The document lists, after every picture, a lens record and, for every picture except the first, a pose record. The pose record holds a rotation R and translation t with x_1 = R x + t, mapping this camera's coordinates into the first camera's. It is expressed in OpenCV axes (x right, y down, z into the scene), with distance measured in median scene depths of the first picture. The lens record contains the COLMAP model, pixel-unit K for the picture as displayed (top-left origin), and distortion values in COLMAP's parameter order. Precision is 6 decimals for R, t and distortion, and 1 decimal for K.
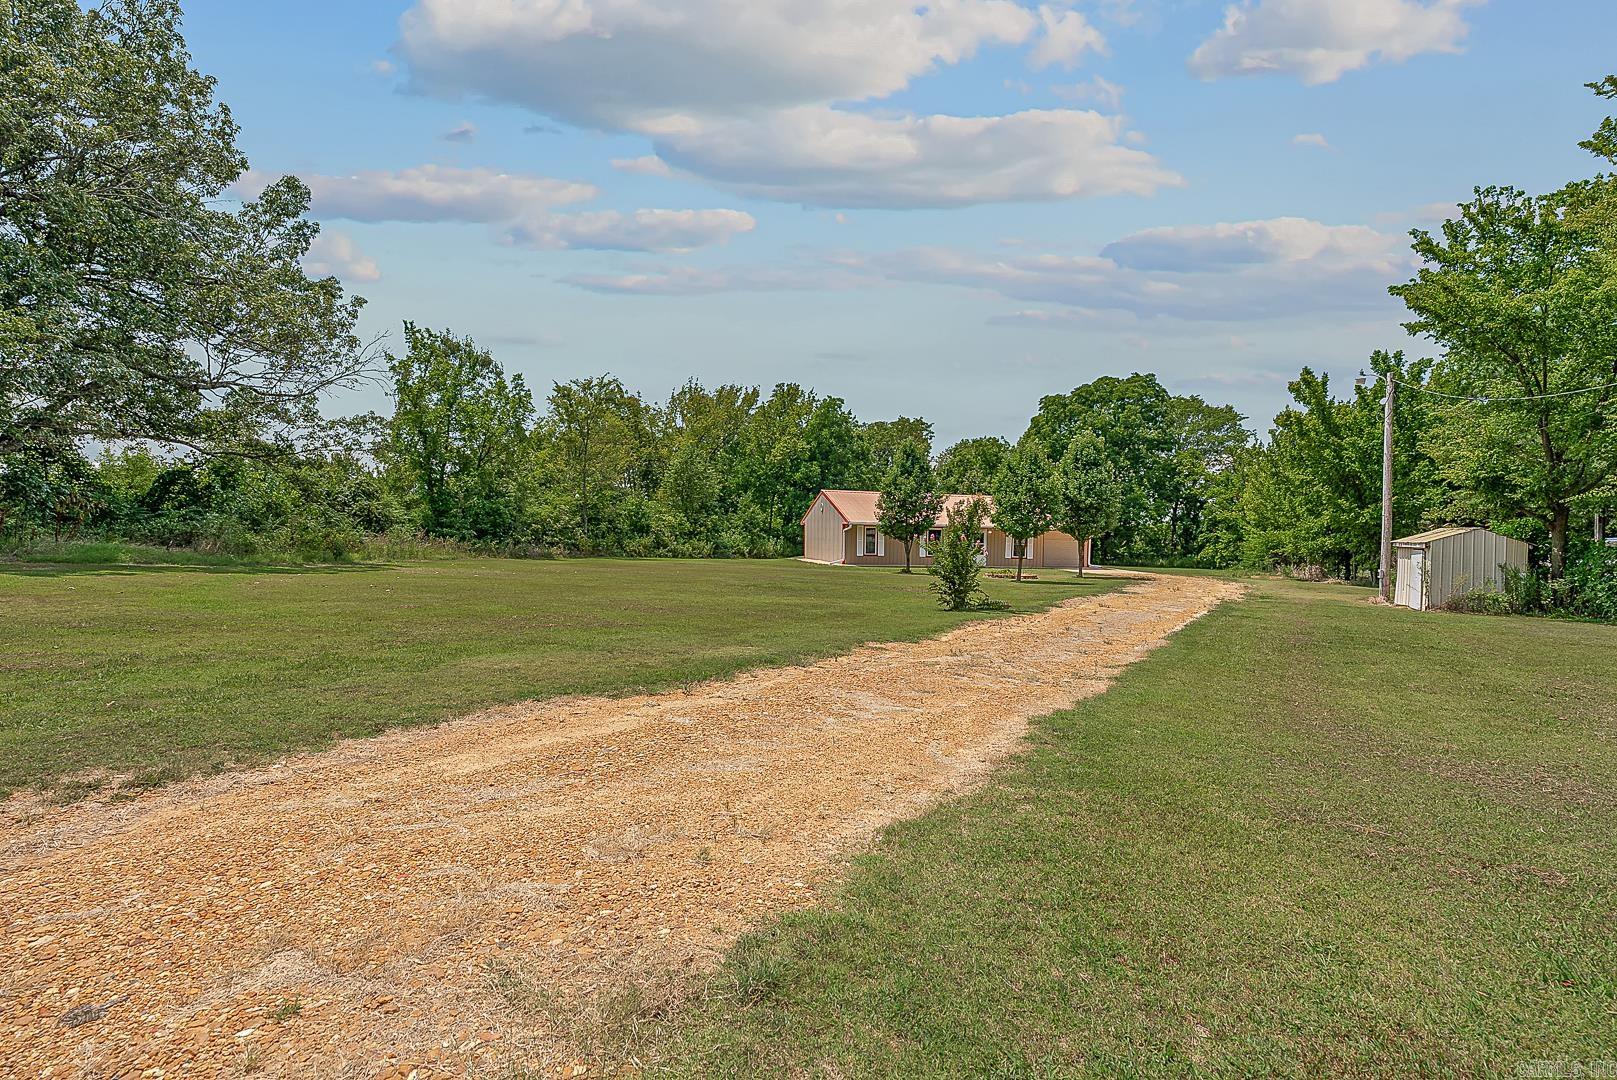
lens RADIAL K [[733.3, 0, 812.3], [0, 733.3, 537.9], [0, 0, 1]] dist [-0.003673, 0.000624]
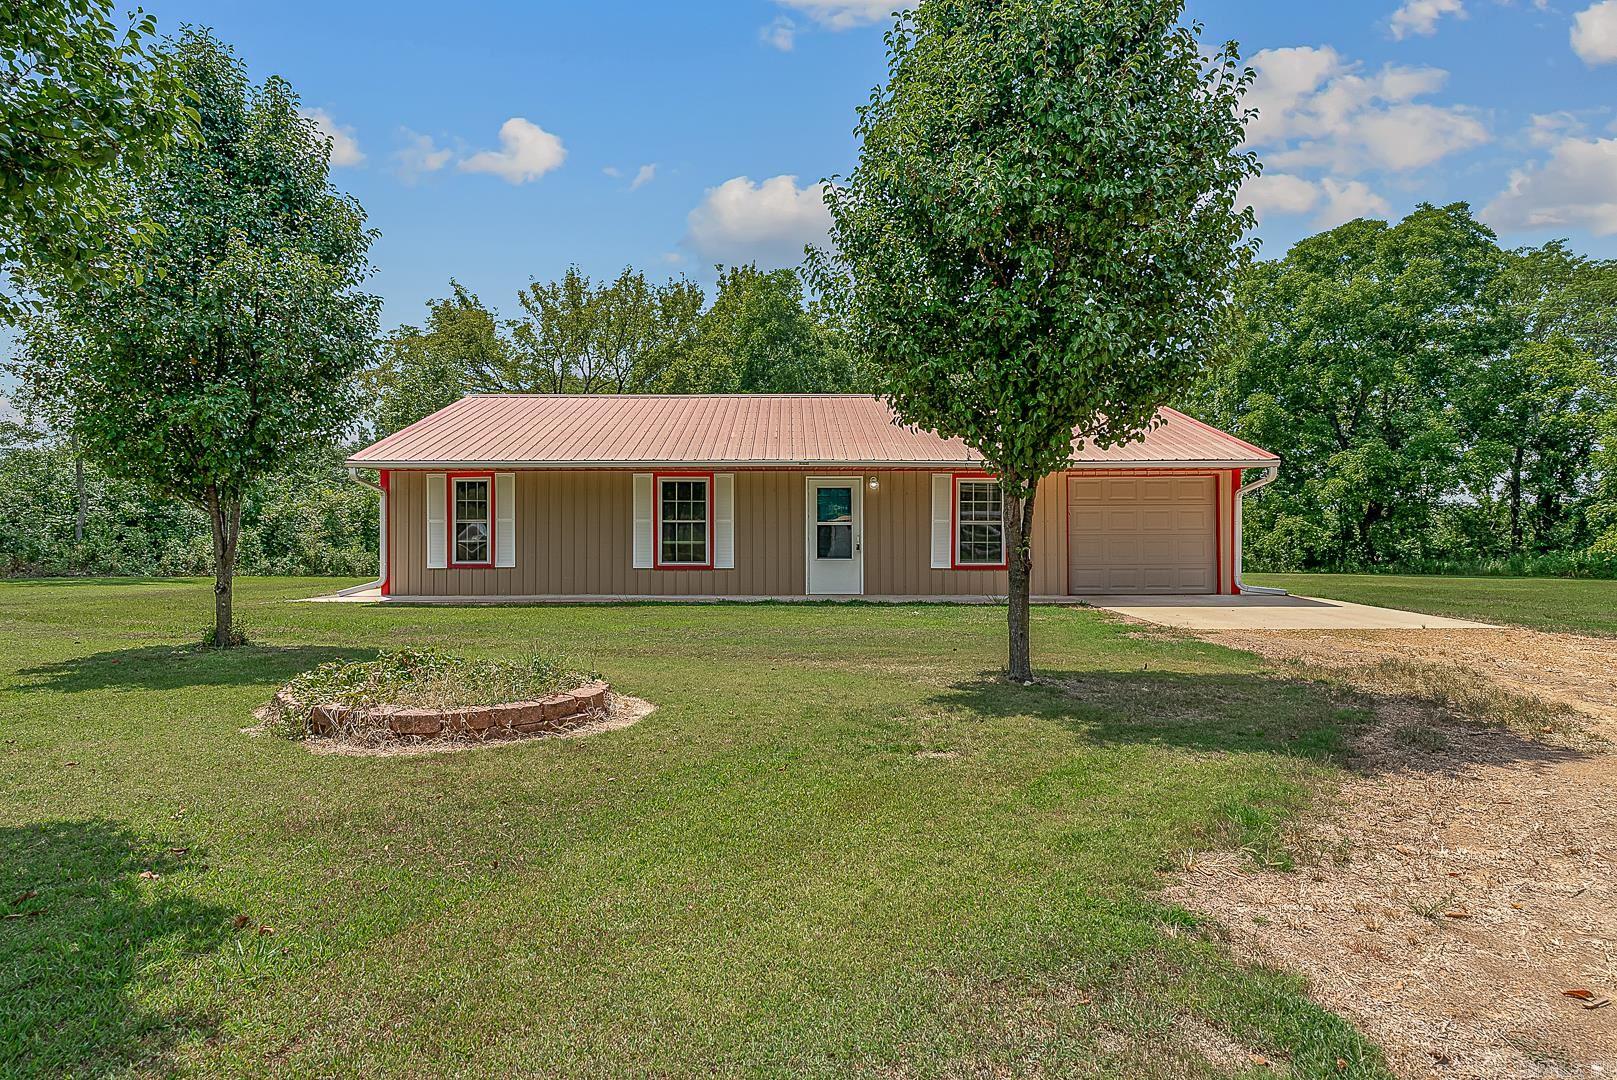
lens RADIAL K [[889.0, 0, 804.4], [0, 889.0, 545.3], [0, 0, 1]] dist [0.001700, -0.000362]
pose [[0.978952, -0.034075, -0.201226, 0.133723], [0.032124, 0.999400, -0.012950, 0.011642], [0.201546, 0.006213, 0.979459, 0.300998]]
